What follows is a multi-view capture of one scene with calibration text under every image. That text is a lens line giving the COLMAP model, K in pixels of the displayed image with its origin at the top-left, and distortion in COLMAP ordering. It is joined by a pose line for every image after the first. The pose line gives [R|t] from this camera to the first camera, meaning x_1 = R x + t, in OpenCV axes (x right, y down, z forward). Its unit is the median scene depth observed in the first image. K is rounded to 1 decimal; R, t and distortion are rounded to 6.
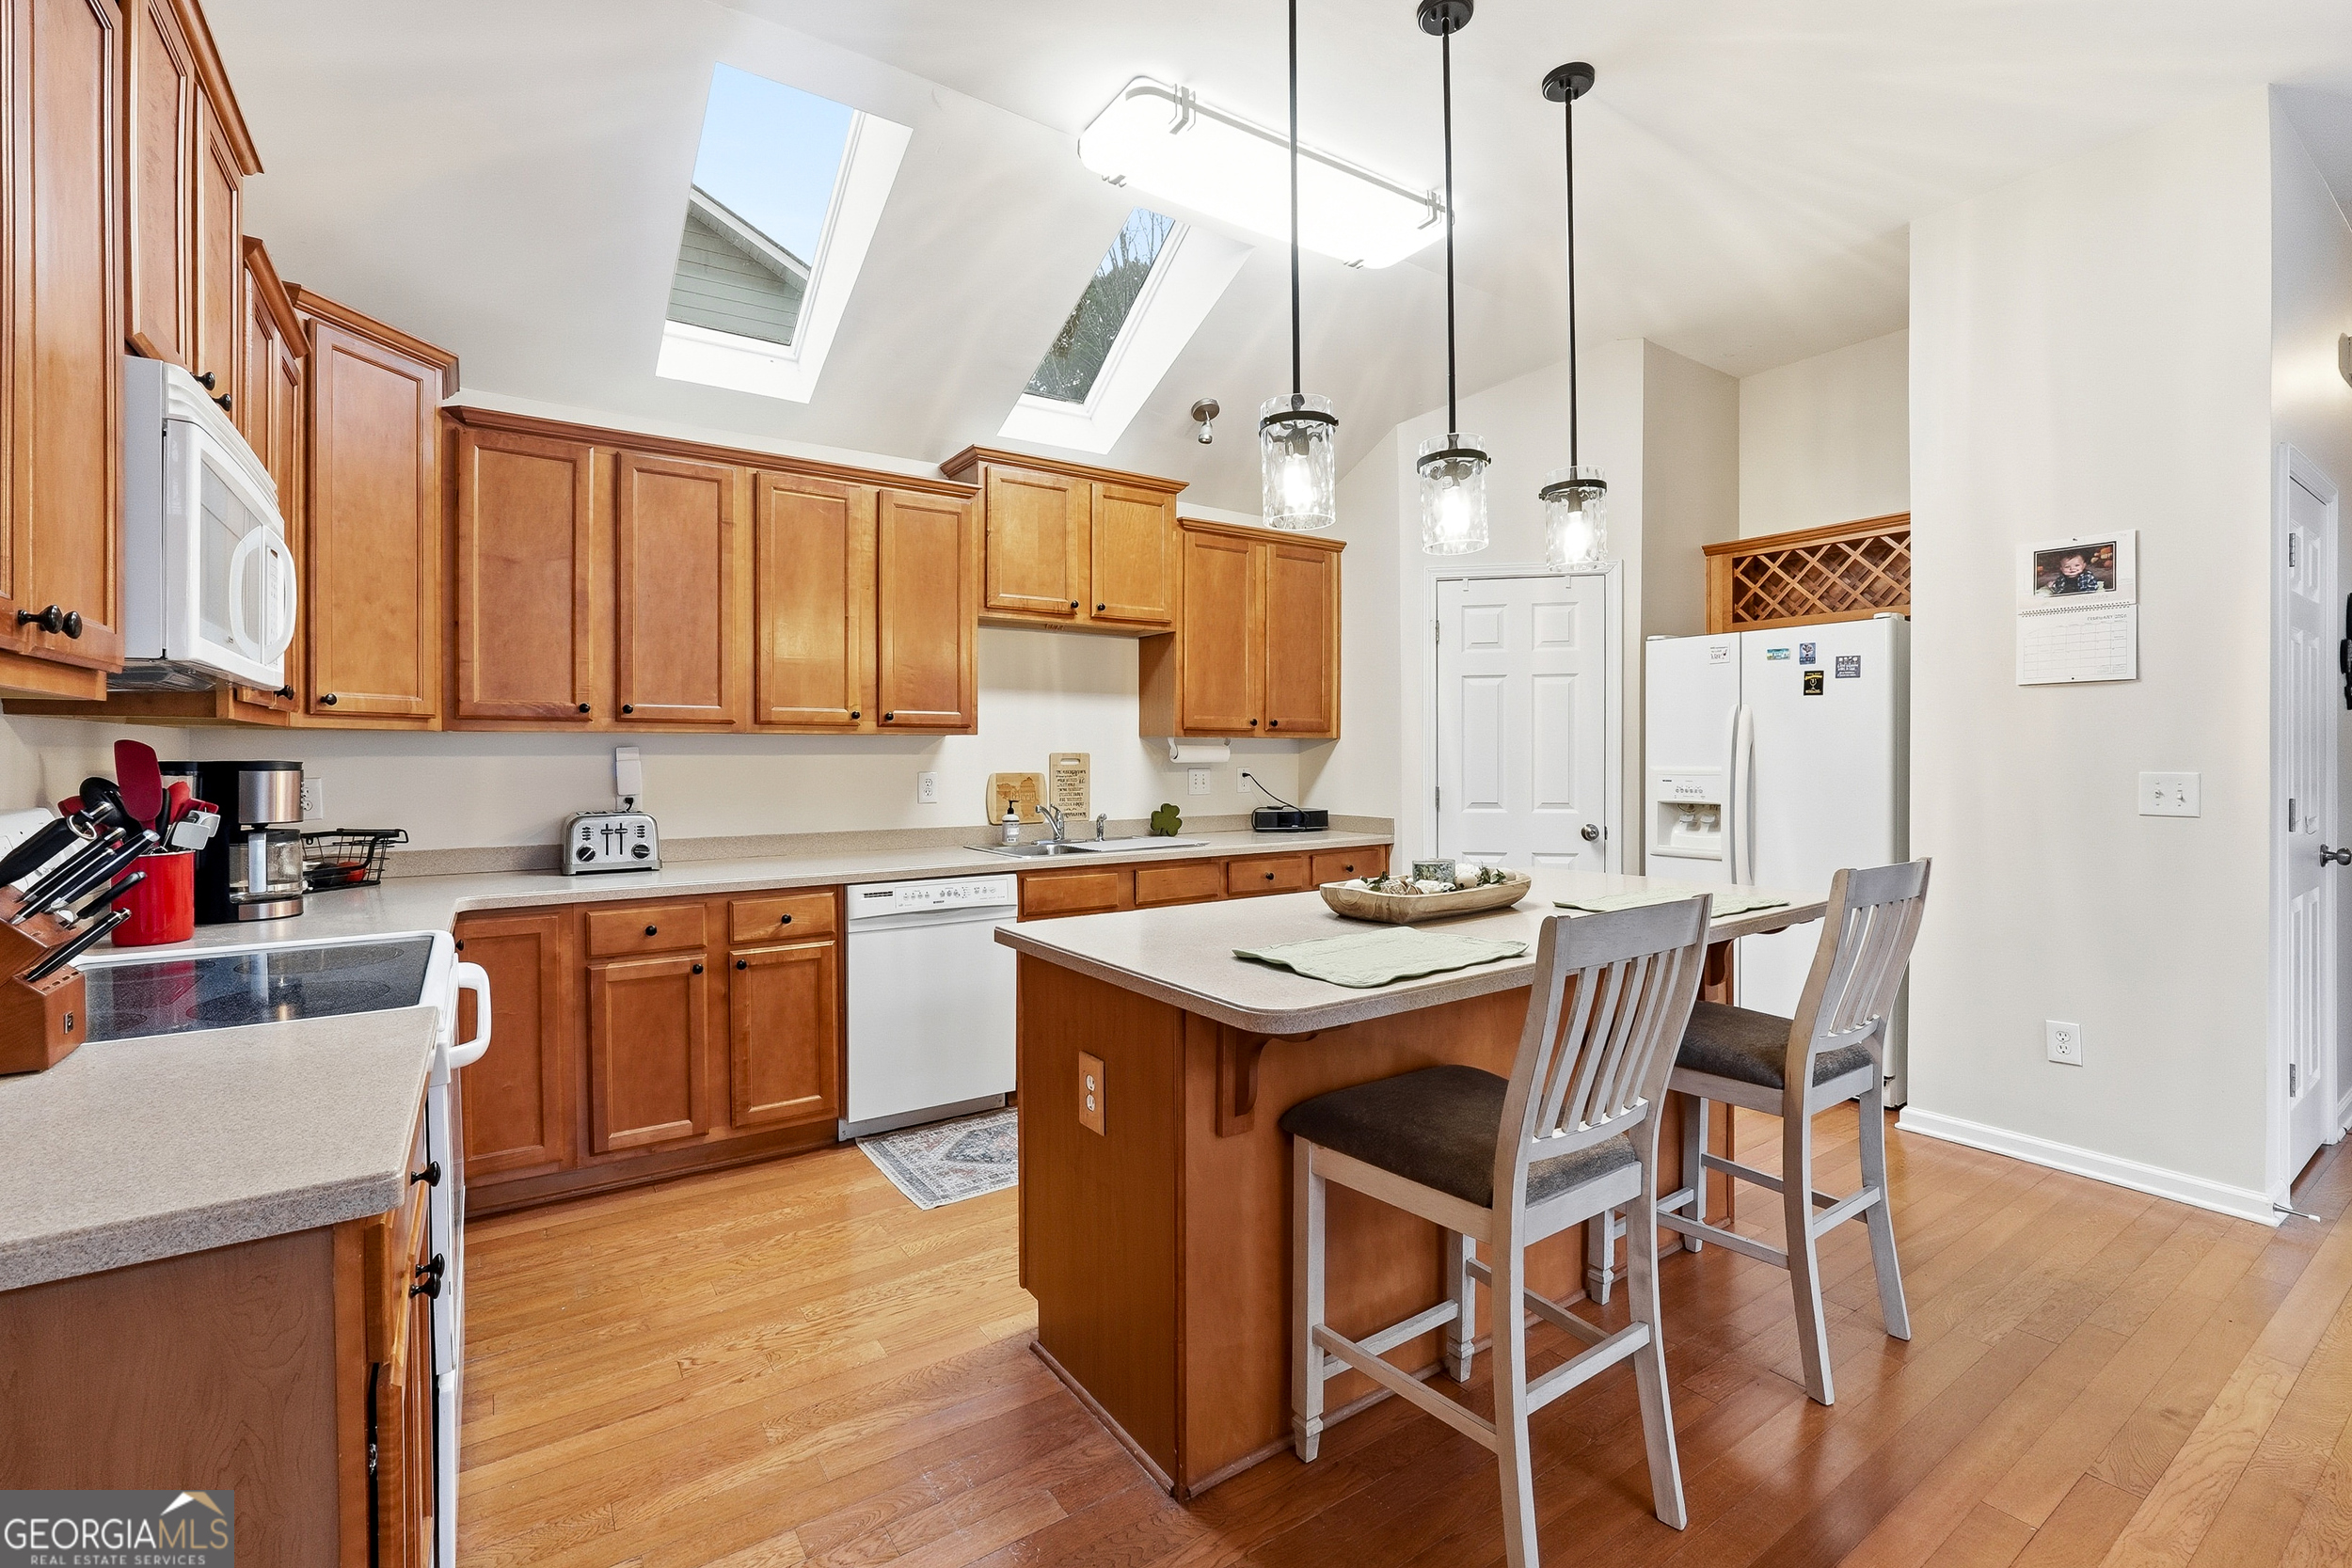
lens RADIAL K [[990.5, 0, 1160.3], [0, 990.5, 775.4], [0, 0, 1]] dist [-0.010947, 0.000144]
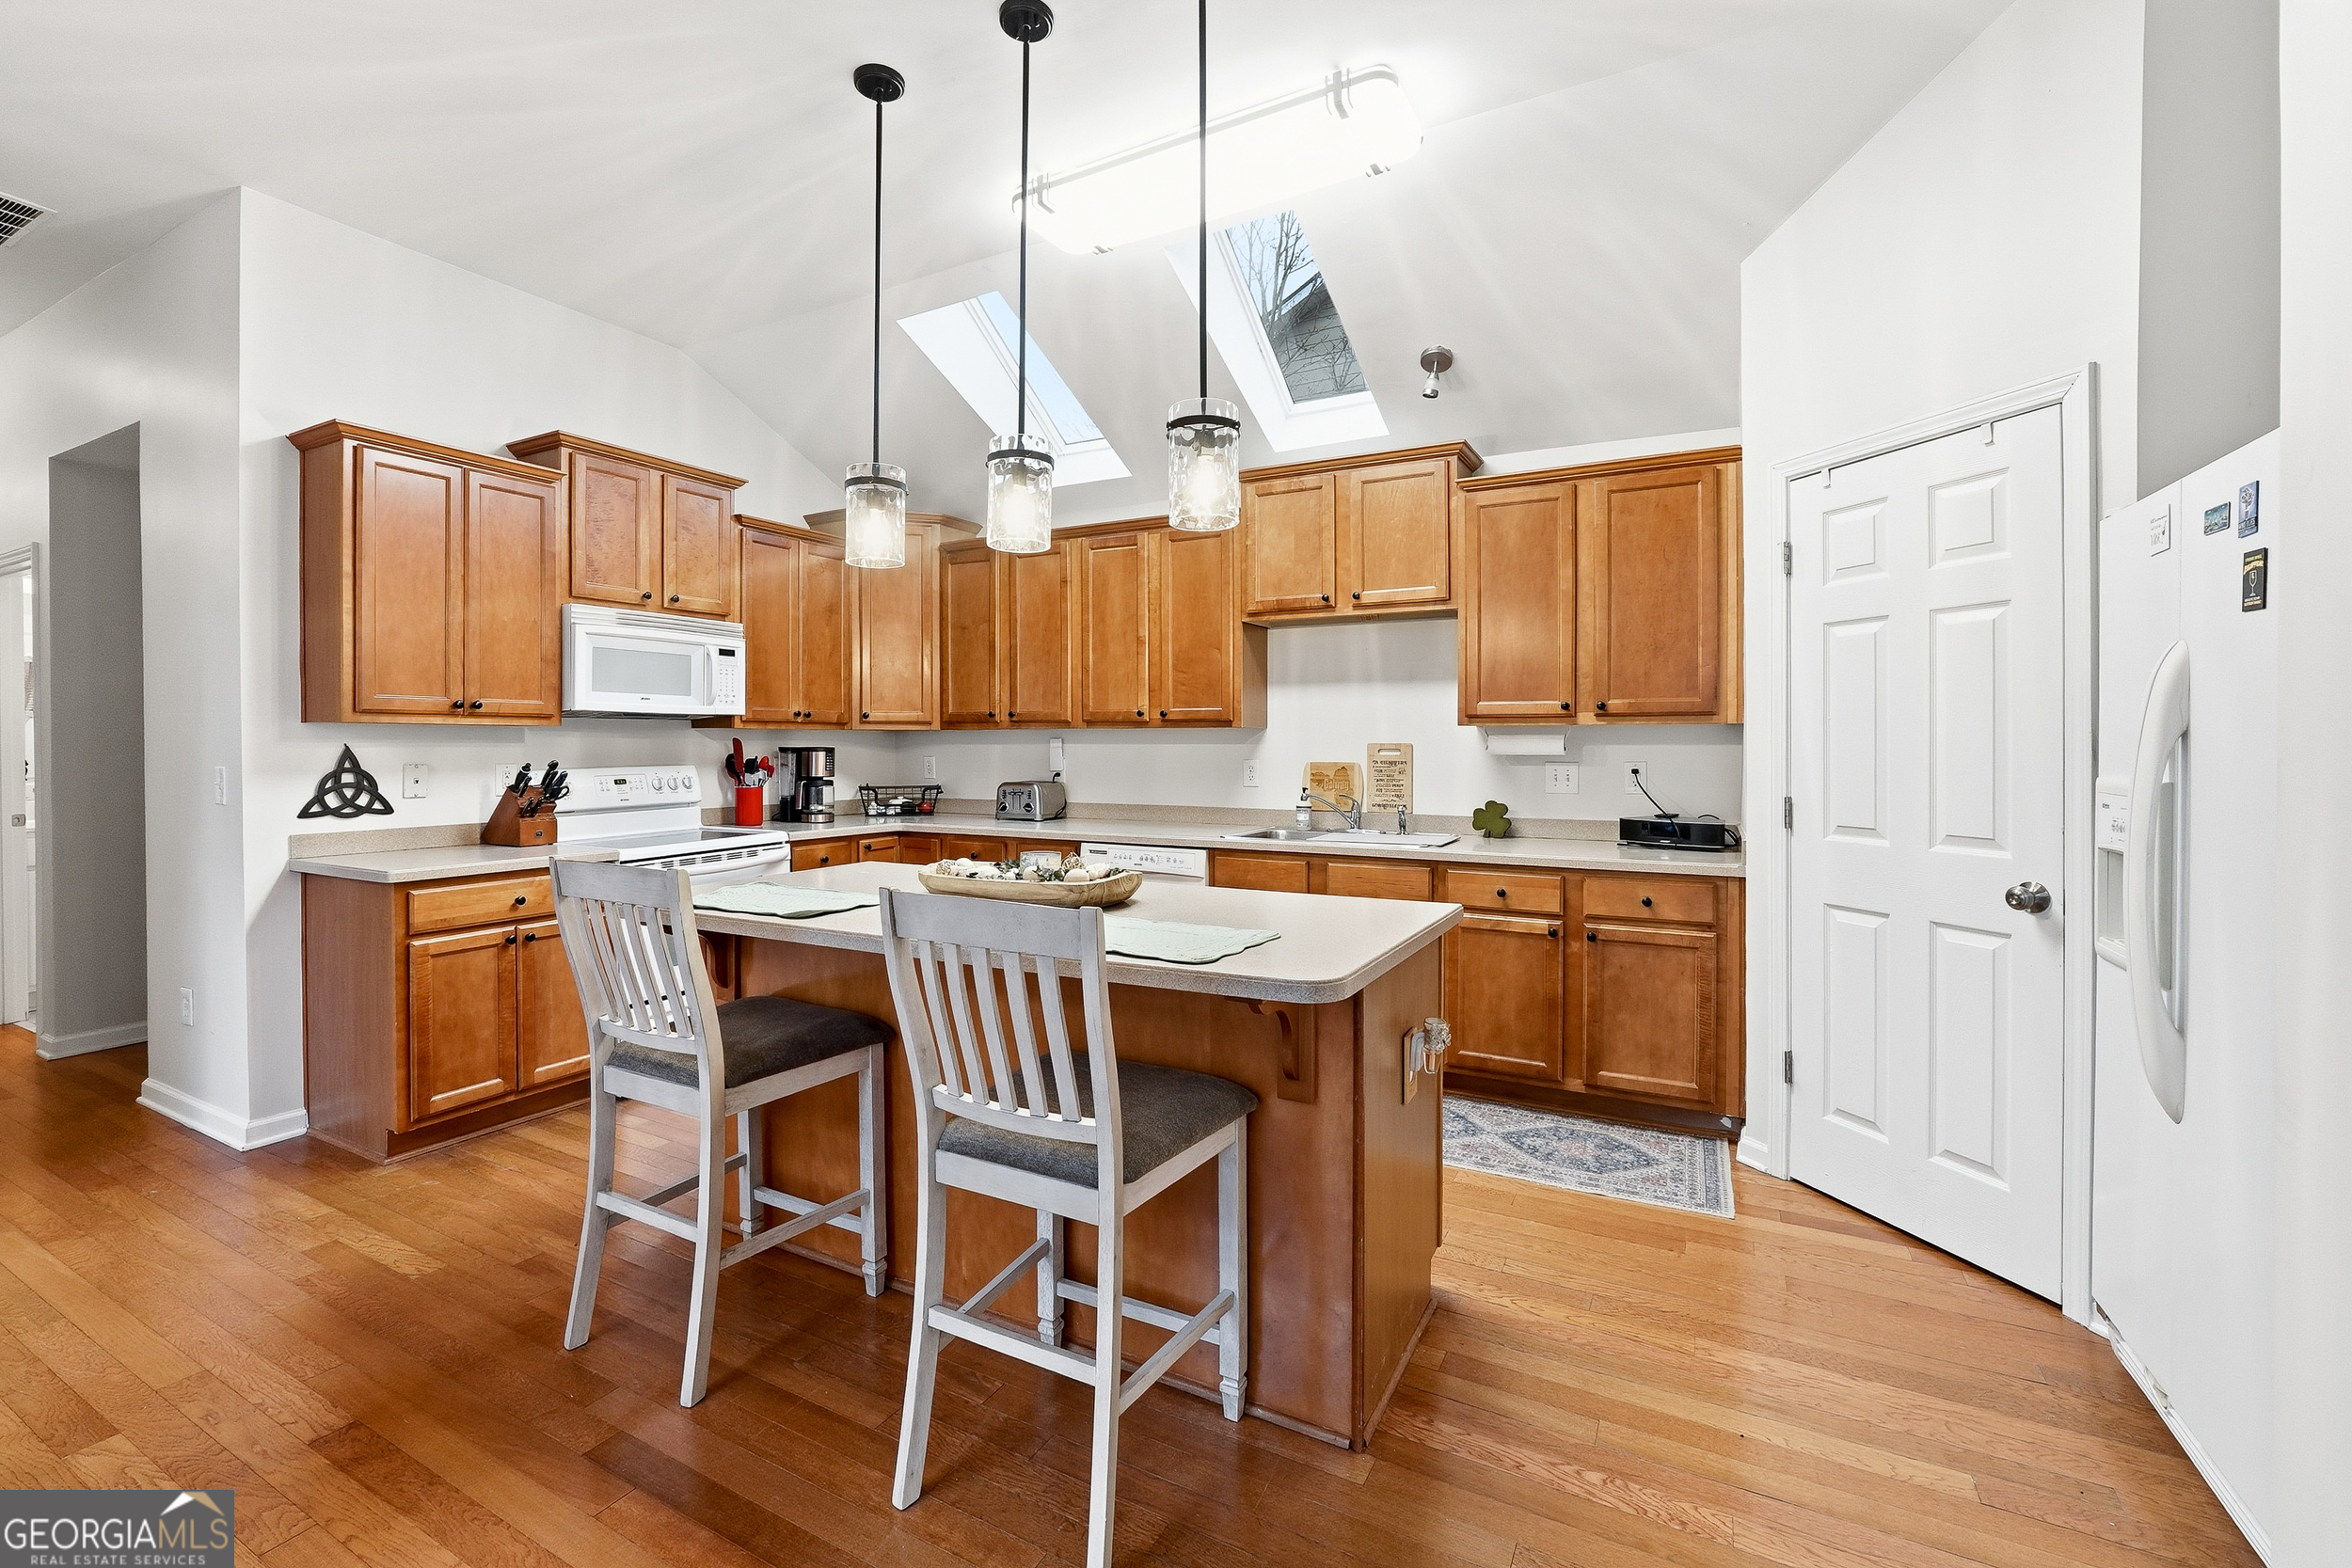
lens RADIAL K [[990.5, 0, 1177.9], [0, 990.5, 761.8], [0, 0, 1]] dist [-0.010947, 0.000144]
pose [[0.480588, 0.020724, -0.876702, 0.730195], [-0.019048, 0.999732, 0.013191, -0.014168], [0.876740, 0.010360, 0.480853, 0.376502]]
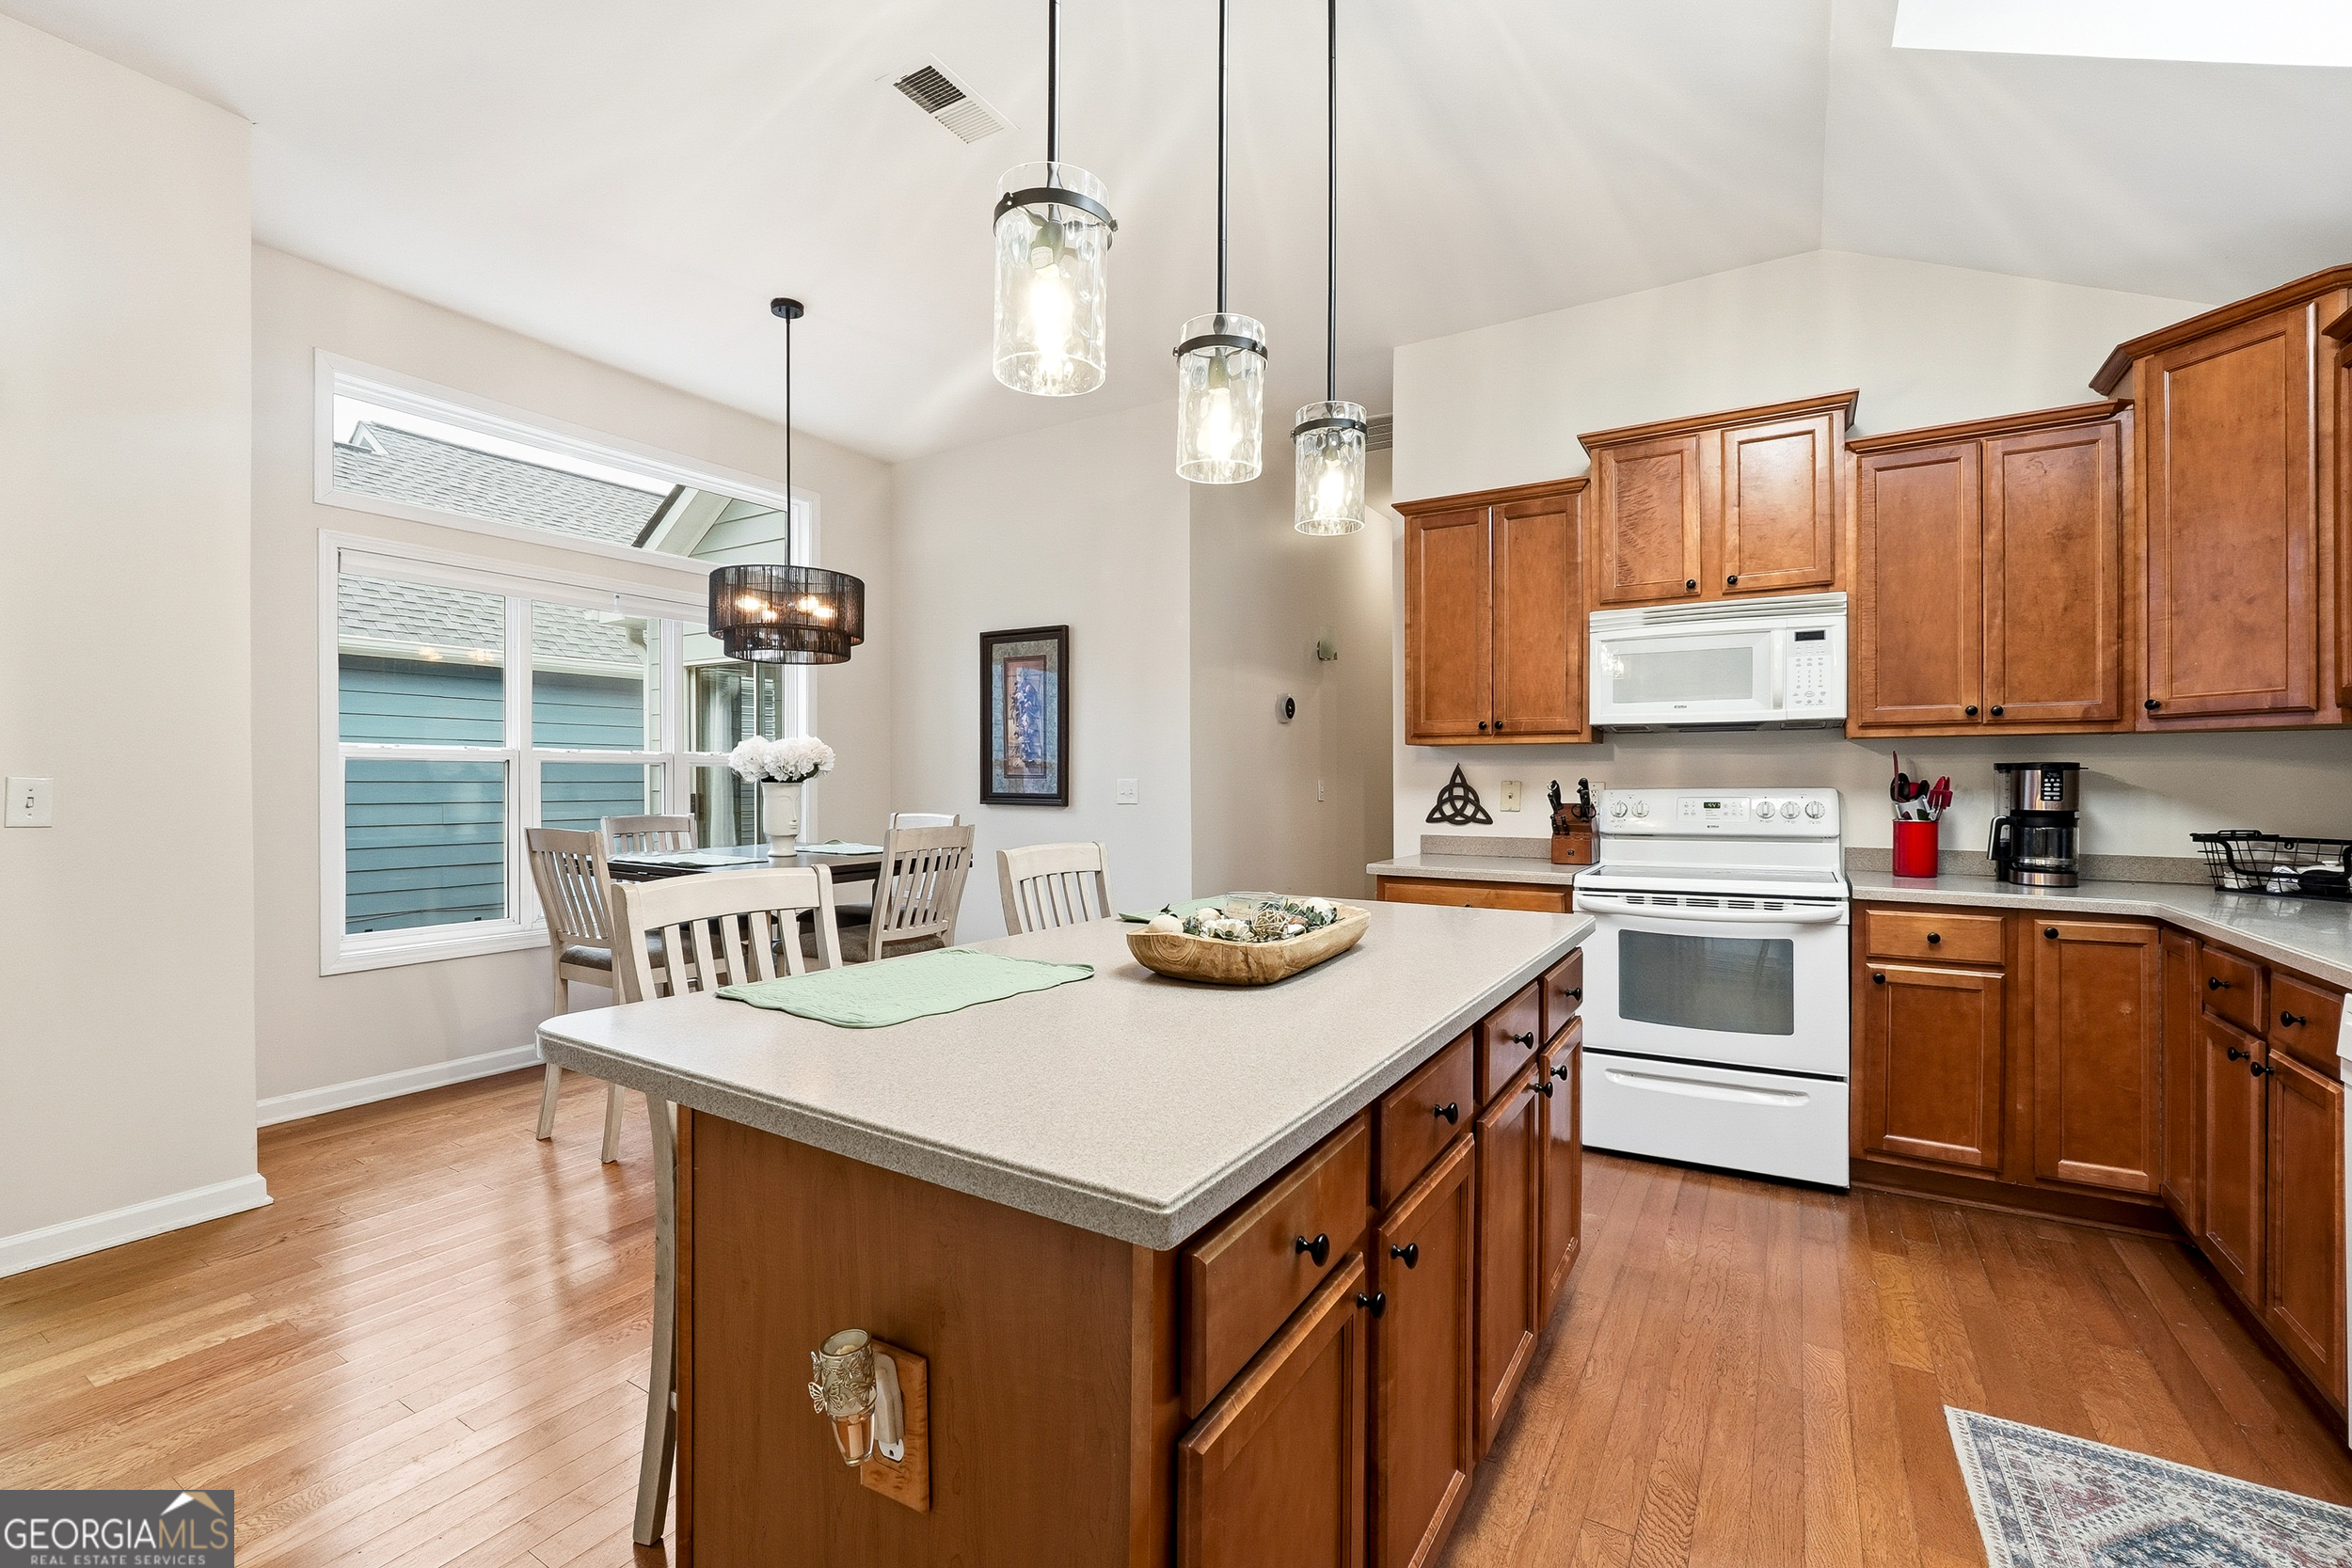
lens RADIAL K [[990.5, 0, 1184.1], [0, 990.5, 761.3], [0, 0, 1]] dist [-0.010947, 0.000144]
pose [[-0.883852, 0.012167, -0.467609, 0.377238], [0.005793, 0.999870, 0.015068, -0.023261], [0.467731, 0.010609, -0.883807, 0.913461]]
